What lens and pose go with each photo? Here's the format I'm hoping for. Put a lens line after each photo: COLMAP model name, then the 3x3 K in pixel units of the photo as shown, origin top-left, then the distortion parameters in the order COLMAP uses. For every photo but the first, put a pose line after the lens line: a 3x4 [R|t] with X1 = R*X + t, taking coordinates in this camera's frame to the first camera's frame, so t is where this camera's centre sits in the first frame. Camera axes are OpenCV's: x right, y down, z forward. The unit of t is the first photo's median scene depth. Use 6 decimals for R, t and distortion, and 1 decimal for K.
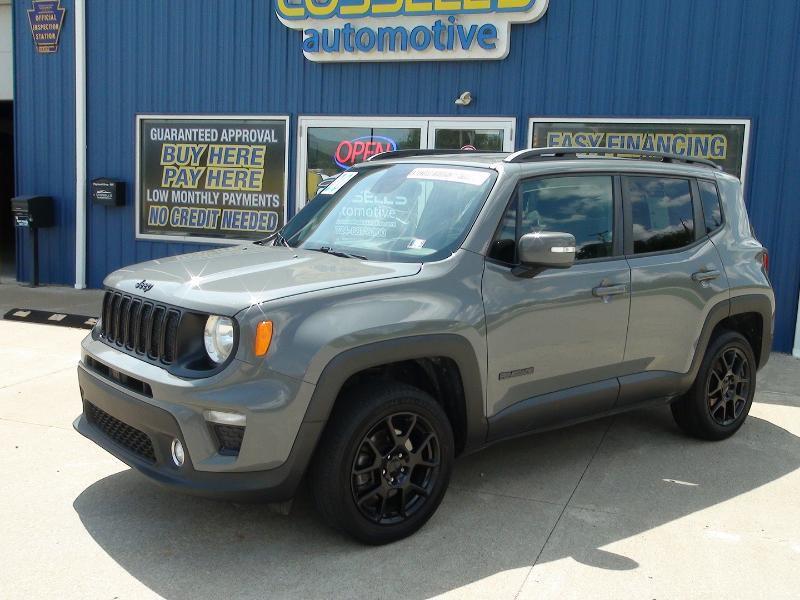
lens RADIAL K [[910.7, 0, 381.9], [0, 910.7, 299.7], [0, 0, 1]] dist [-0.003383, -0.004337]
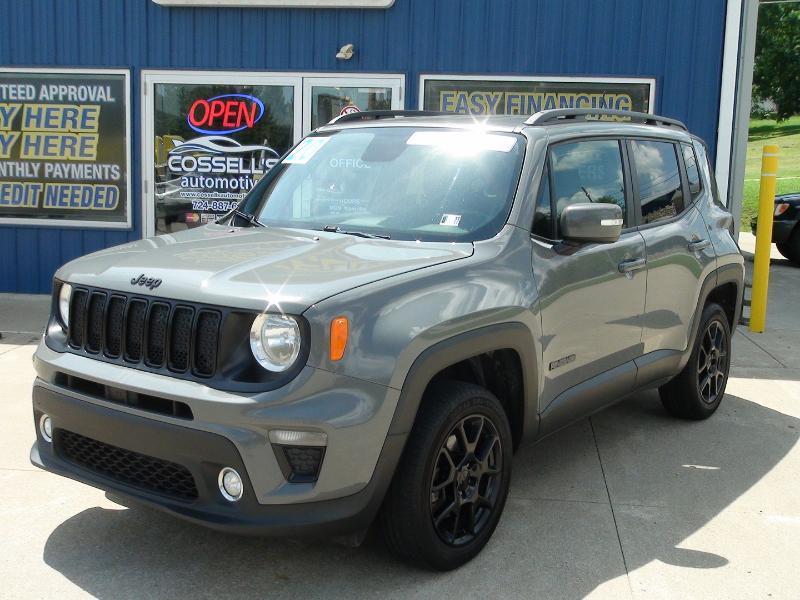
lens RADIAL K [[1023.4, 0, 400.0], [0, 1023.4, 300.0], [0, 0, 1]] dist [-0.001905, 0.029794]
pose [[0.967368, -0.045818, 0.249197, -0.160870], [0.040750, 0.998845, 0.025460, -0.007620], [-0.250076, -0.014474, 0.968118, 0.042231]]
